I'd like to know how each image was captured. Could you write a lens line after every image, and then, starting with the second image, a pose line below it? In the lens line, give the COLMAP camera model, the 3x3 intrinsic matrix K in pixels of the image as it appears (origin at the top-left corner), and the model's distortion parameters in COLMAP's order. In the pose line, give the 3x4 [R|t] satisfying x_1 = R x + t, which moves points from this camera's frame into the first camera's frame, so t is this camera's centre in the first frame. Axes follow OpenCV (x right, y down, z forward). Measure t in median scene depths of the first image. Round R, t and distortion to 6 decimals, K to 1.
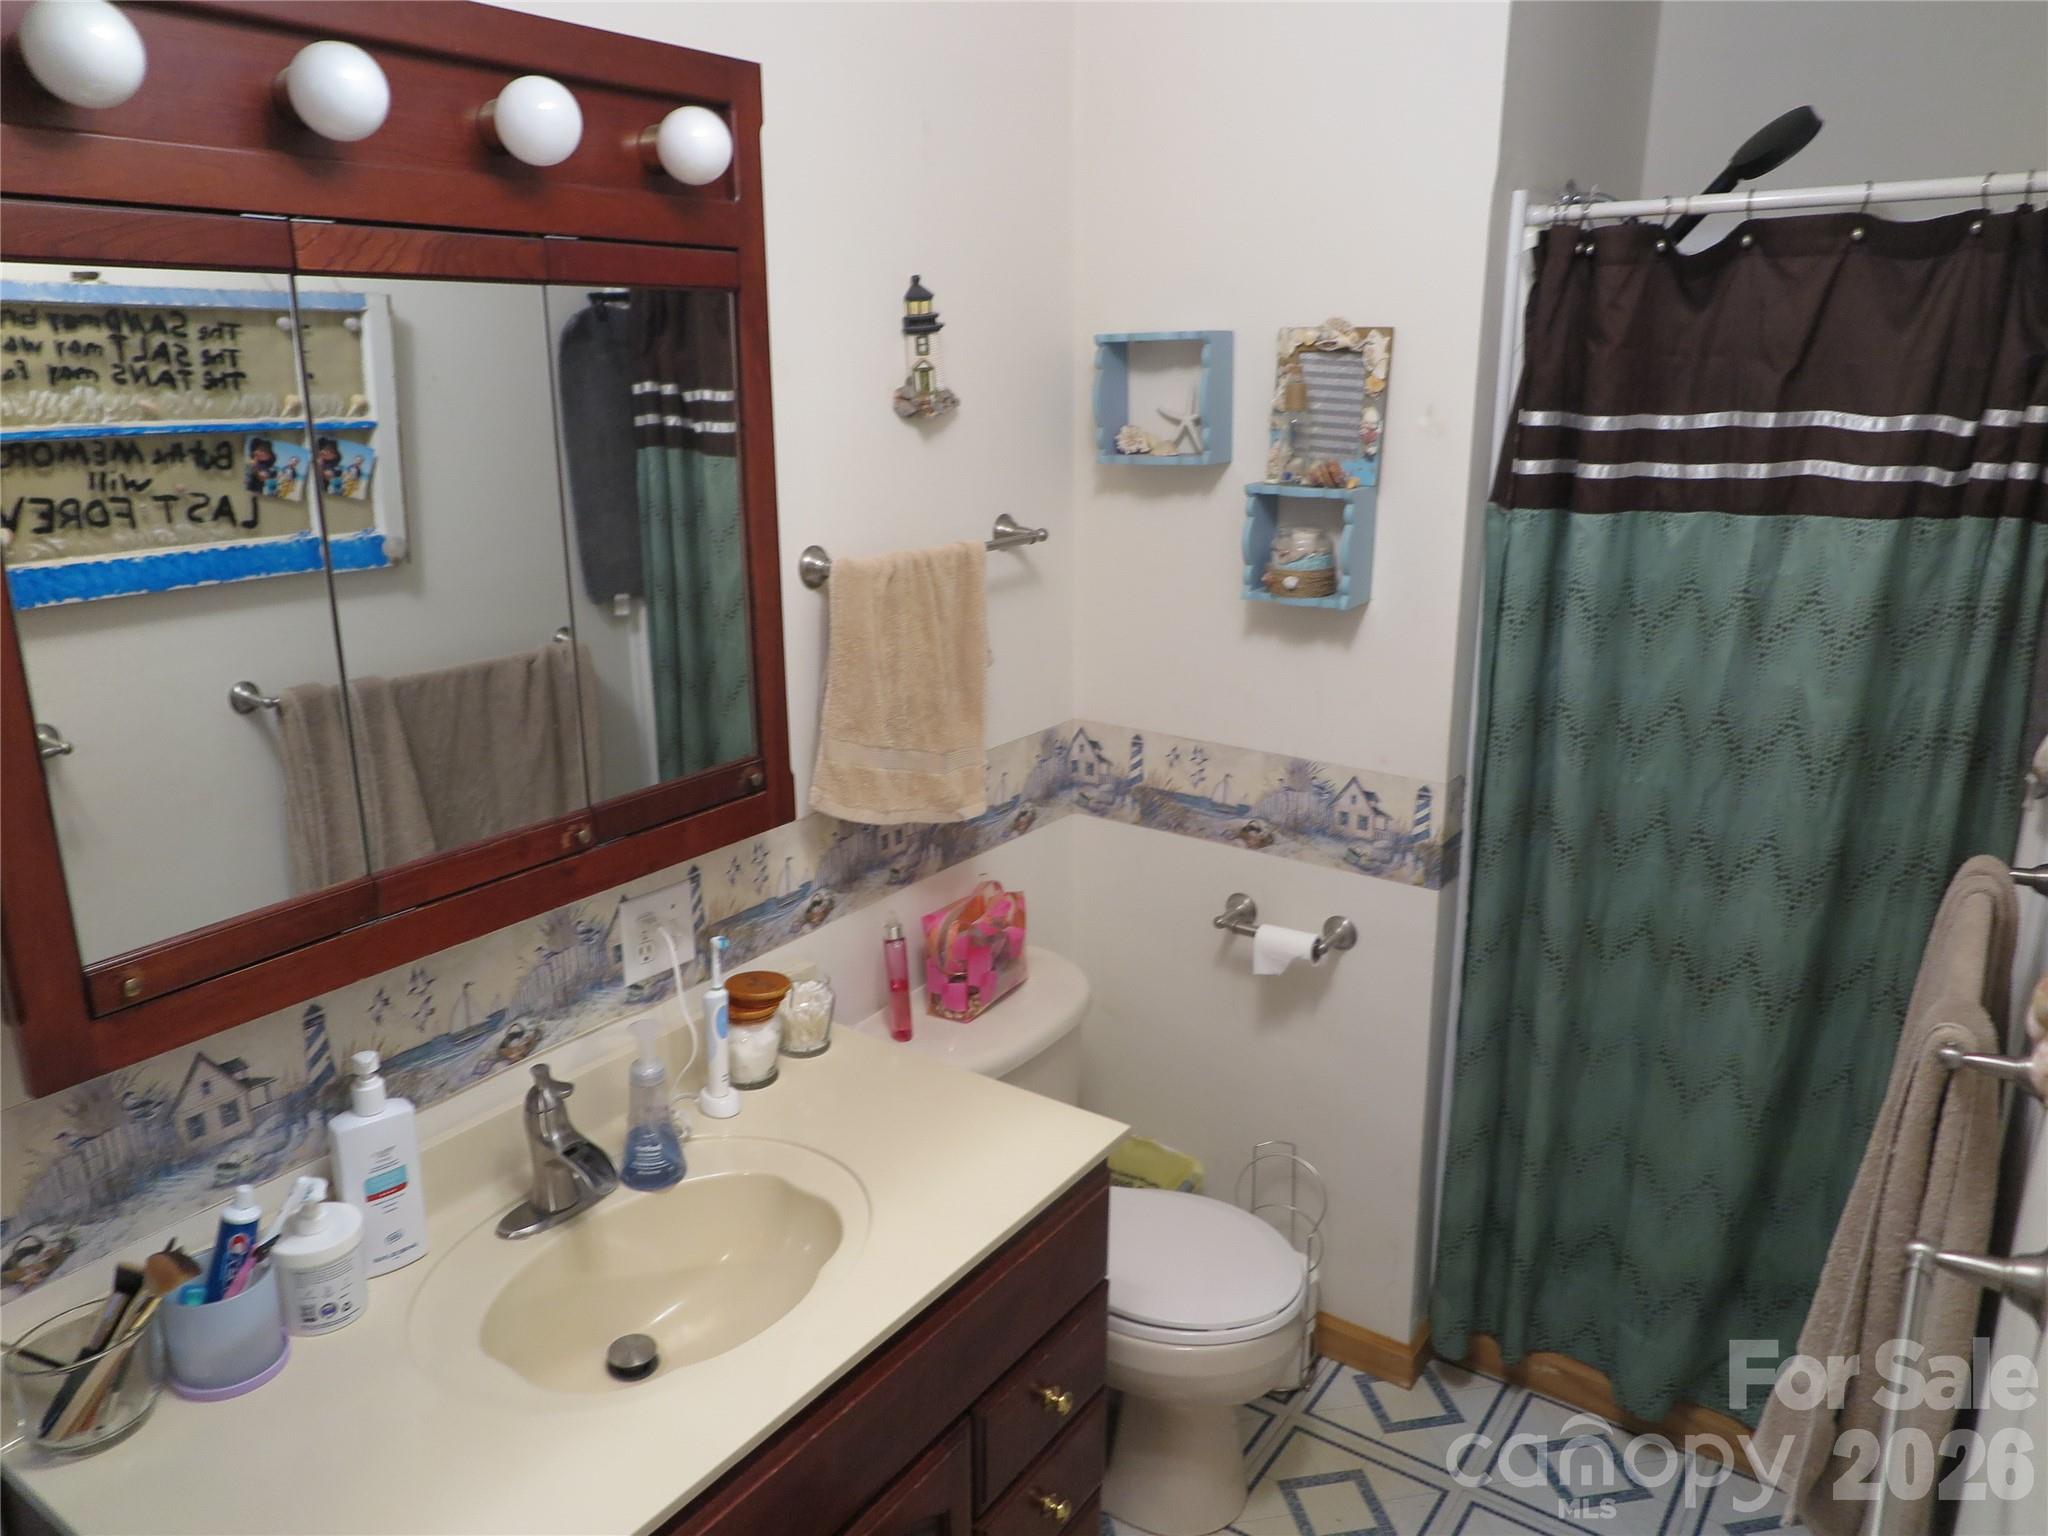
lens RADIAL K [[1478.4, 0, 1032.6], [0, 1478.4, 764.7], [0, 0, 1]] dist [-0.007494, 0.001564]
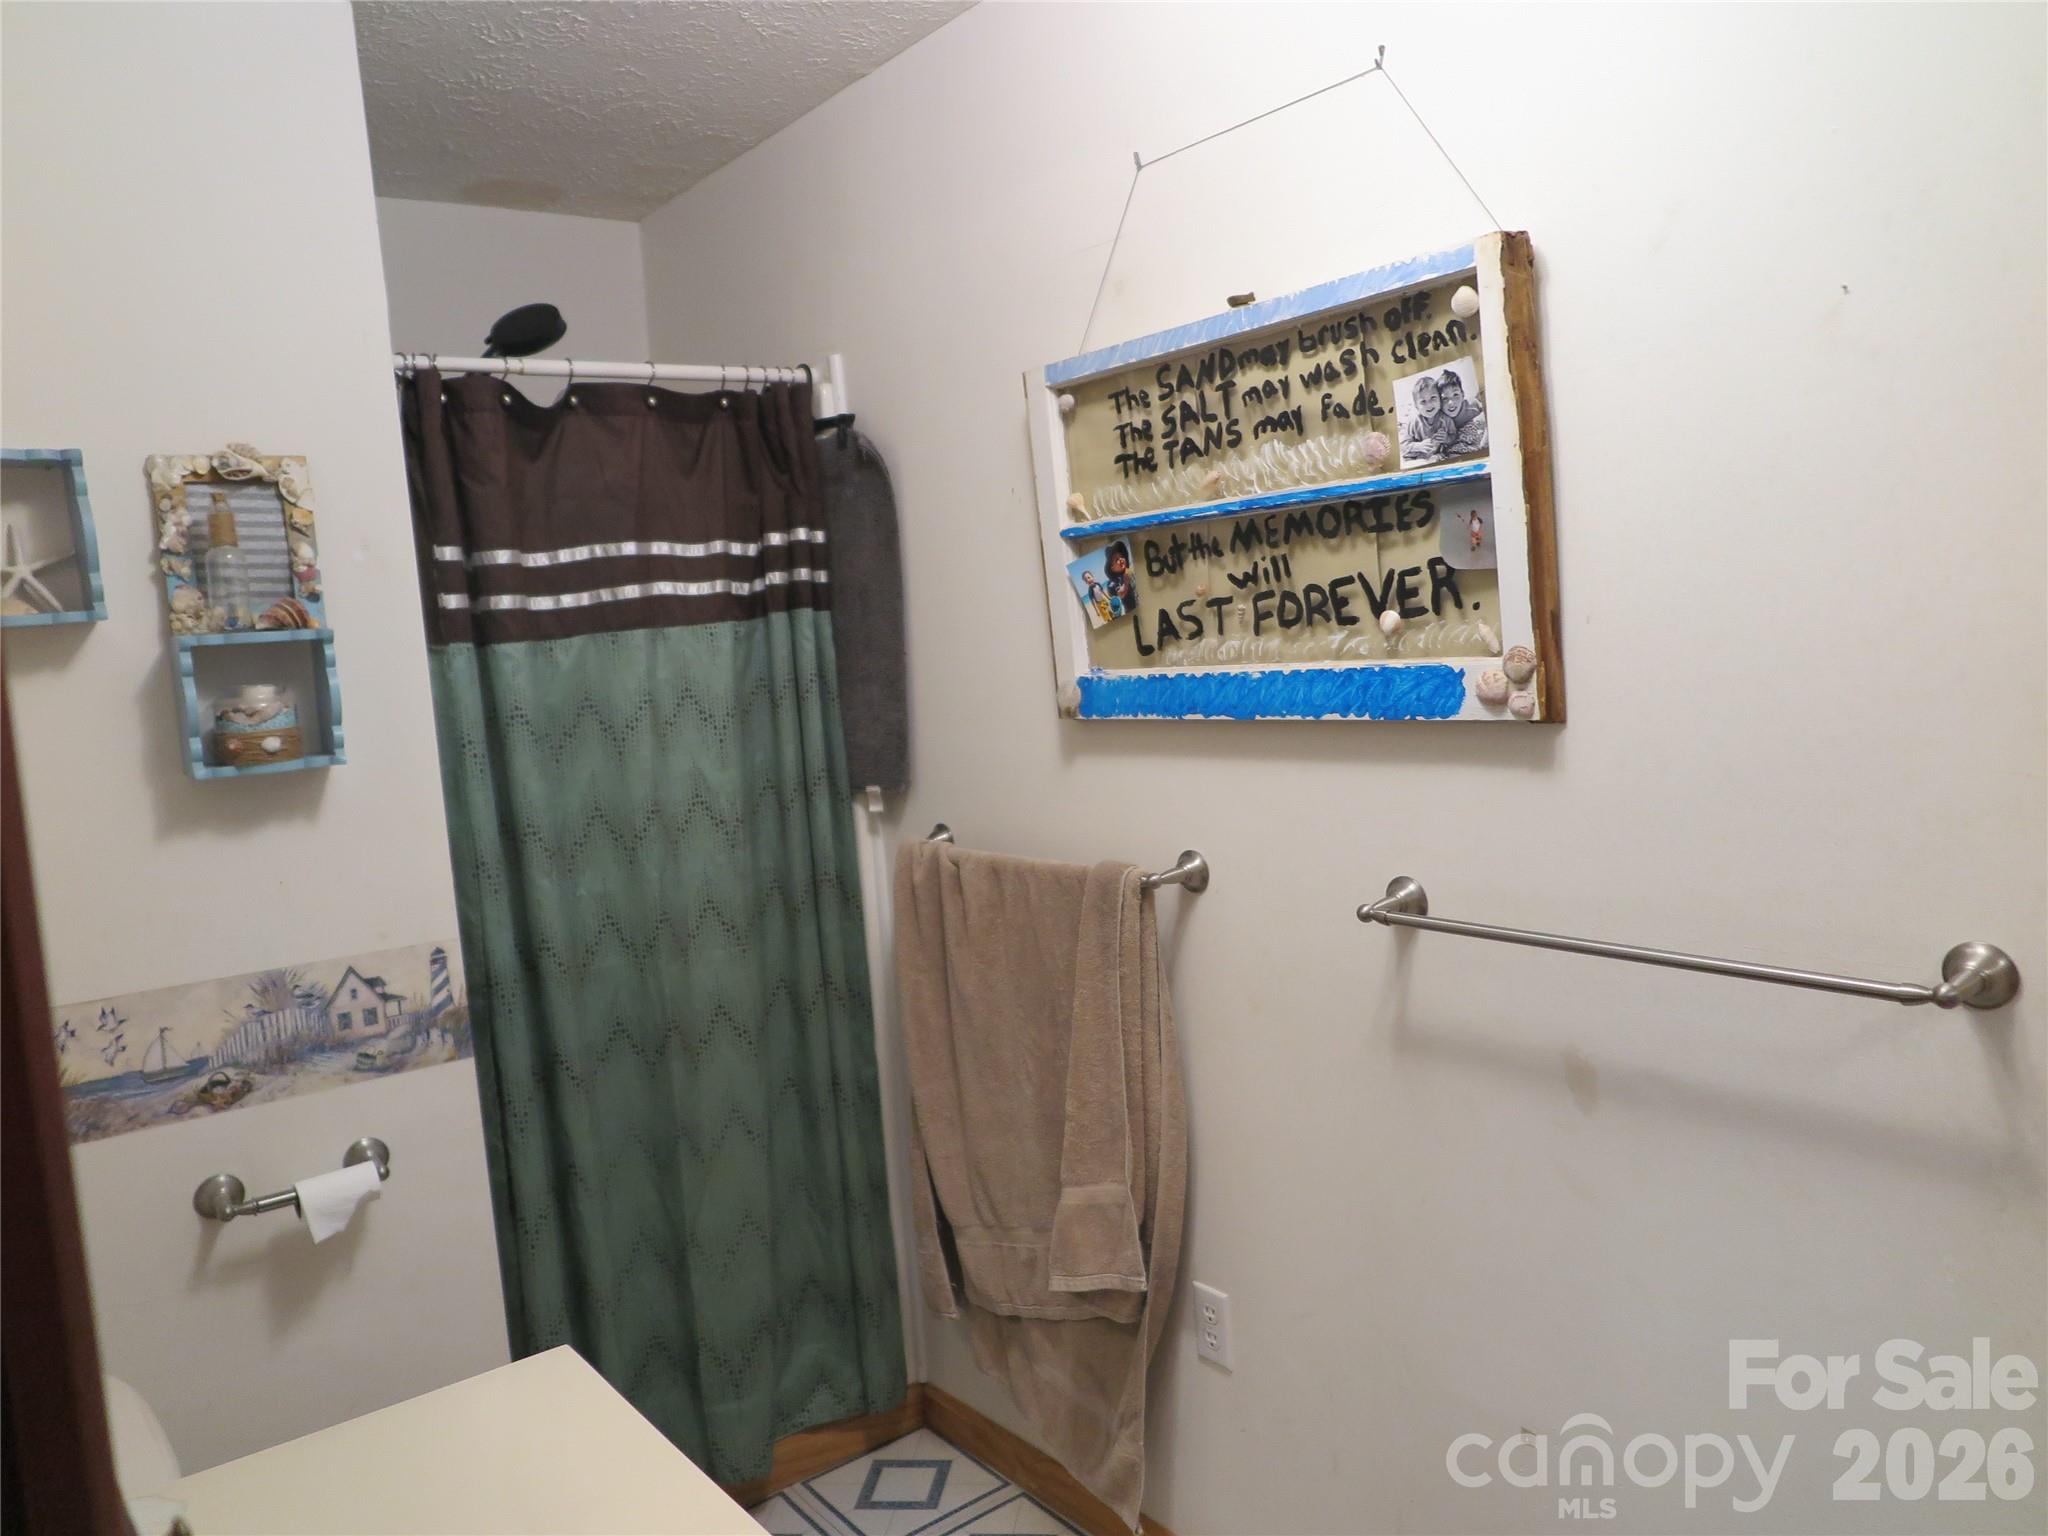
lens RADIAL K [[1478.4, 0, 1032.6], [0, 1478.4, 764.7], [0, 0, 1]] dist [-0.007494, 0.001564]
pose [[0.293735, -0.111742, 0.949333, -0.503267], [0.329518, 0.944105, 0.009170, 0.021579], [-0.897295, 0.310129, 0.314138, 0.368320]]
